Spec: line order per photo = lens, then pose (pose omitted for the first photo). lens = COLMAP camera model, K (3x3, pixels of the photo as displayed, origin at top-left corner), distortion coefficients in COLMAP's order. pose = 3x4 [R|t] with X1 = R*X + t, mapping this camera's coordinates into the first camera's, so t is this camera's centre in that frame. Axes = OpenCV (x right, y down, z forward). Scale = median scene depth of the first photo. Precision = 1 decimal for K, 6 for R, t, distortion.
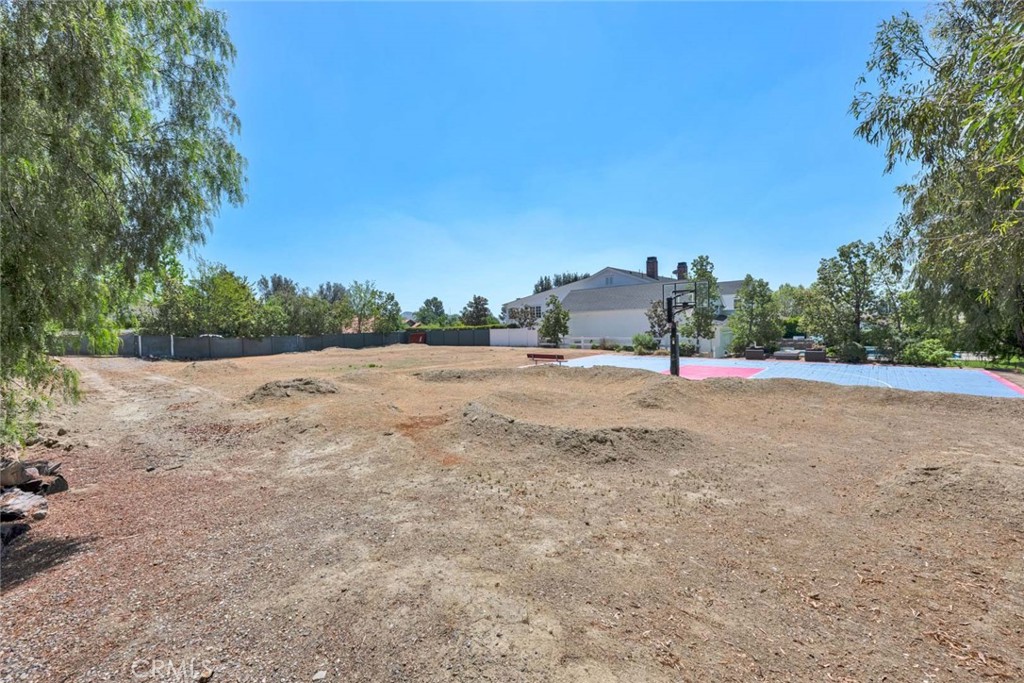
lens RADIAL K [[402.2, 0, 475.0], [0, 402.2, 336.1], [0, 0, 1]] dist [-0.002411, 0.000208]
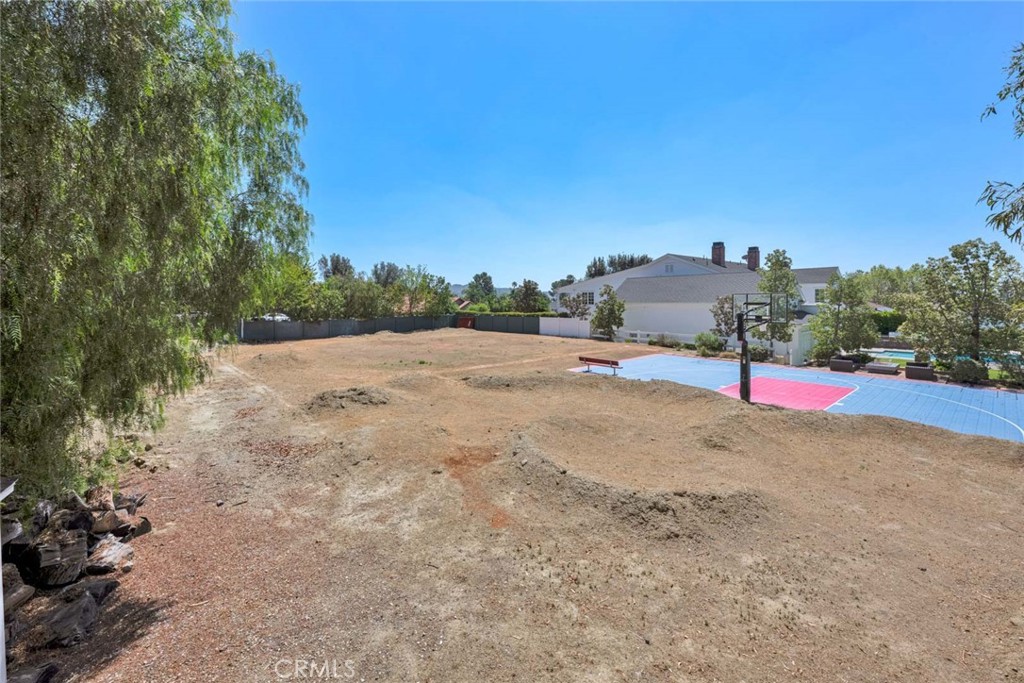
lens RADIAL K [[402.2, 0, 468.0], [0, 402.2, 278.9], [0, 0, 1]] dist [-0.002411, 0.000208]
pose [[0.990616, 0.024559, -0.134451, -0.017185], [-0.026928, 0.999512, -0.015831, -0.230215], [0.133996, 0.019303, 0.990794, 0.010220]]
